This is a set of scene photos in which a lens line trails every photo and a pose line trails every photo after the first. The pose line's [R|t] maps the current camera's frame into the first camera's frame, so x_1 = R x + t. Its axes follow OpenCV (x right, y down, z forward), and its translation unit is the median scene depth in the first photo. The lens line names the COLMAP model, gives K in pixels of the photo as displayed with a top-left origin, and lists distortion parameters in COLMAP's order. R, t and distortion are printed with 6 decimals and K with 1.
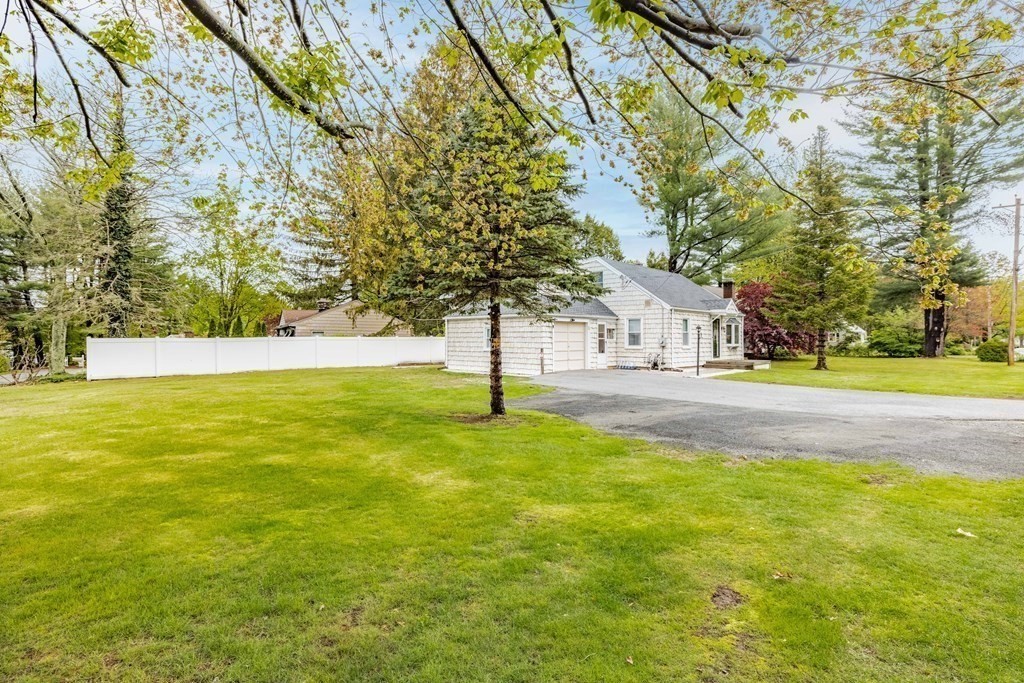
lens RADIAL K [[475.7, 0, 512.0], [0, 475.7, 341.5], [0, 0, 1]] dist [0.000699, 0.000031]
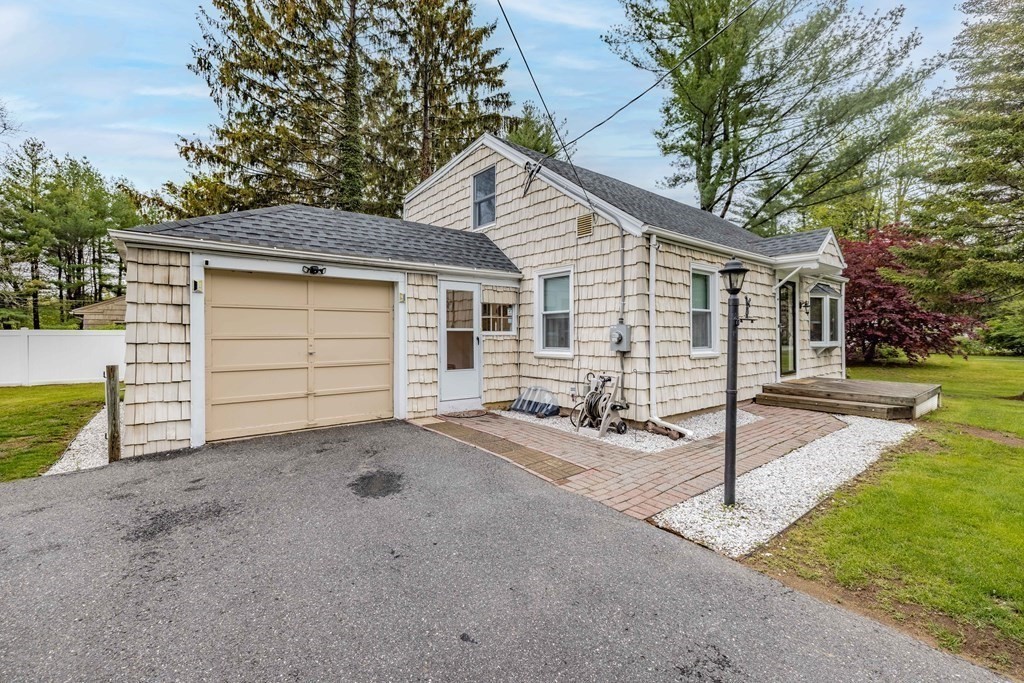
lens RADIAL K [[432.8, 0, 512.0], [0, 432.8, 341.5], [0, 0, 1]] dist [-0.000145, -0.000047]
pose [[0.992226, -0.001684, -0.124439, 0.264533], [0.003250, 0.999918, 0.012384, -0.000913], [0.124408, -0.012693, 0.992150, 0.662420]]
